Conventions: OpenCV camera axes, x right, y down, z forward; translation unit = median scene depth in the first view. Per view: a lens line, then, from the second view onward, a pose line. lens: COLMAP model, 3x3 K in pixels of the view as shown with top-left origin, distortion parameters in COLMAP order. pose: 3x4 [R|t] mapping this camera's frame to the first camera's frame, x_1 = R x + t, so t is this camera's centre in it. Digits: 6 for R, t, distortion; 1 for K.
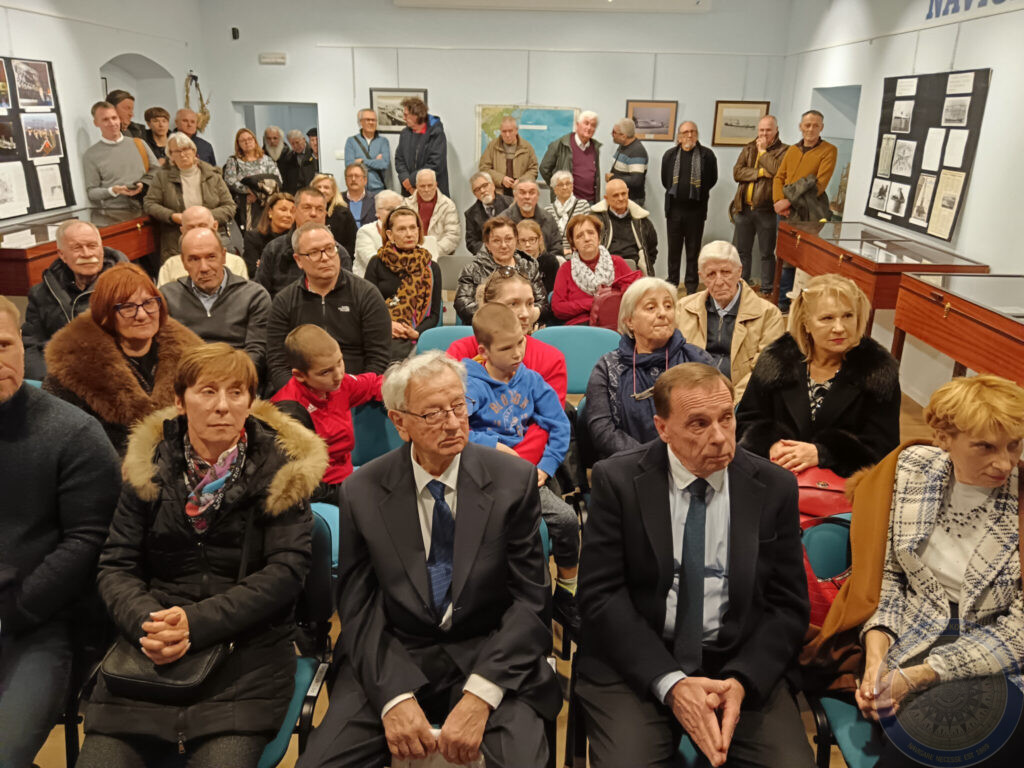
lens RADIAL K [[796.0, 0, 511.9], [0, 796.0, 385.4], [0, 0, 1]] dist [0.001391, -0.000923]
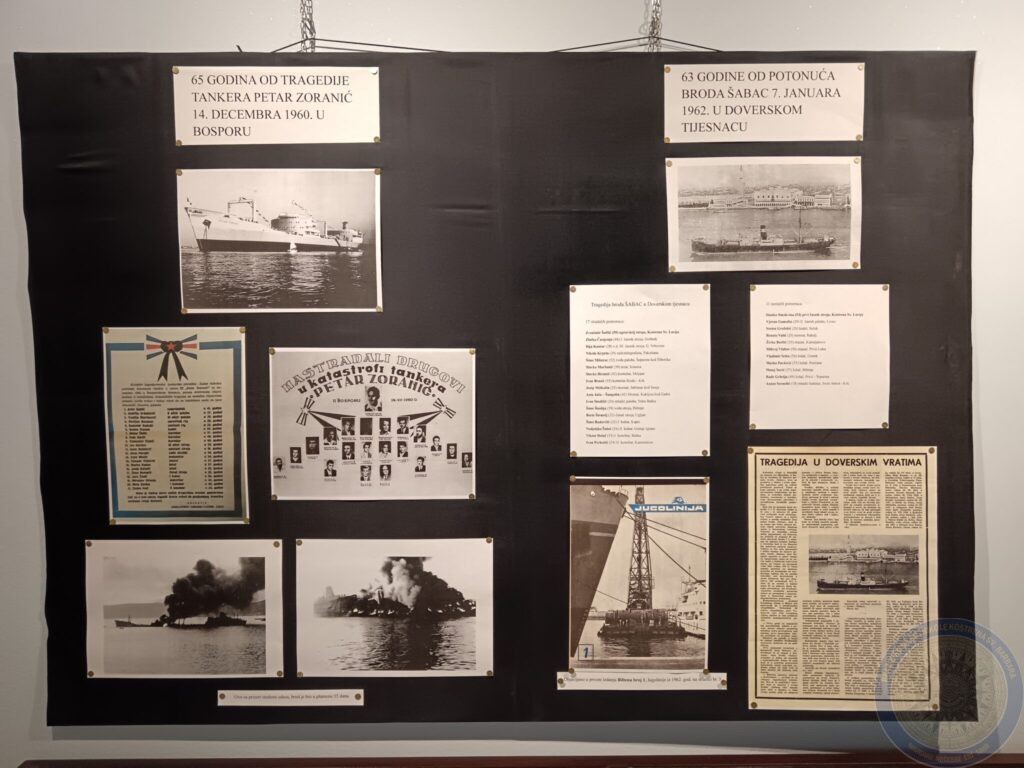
lens RADIAL K [[796.0, 0, 512.2], [0, 796.0, 384.1], [0, 0, 1]] dist [0.001391, -0.000923]
pose [[-0.020424, -0.079186, 0.996651, 0.290299], [0.336897, 0.938014, 0.081431, -0.314318], [-0.941320, 0.337431, 0.007519, 1.002369]]
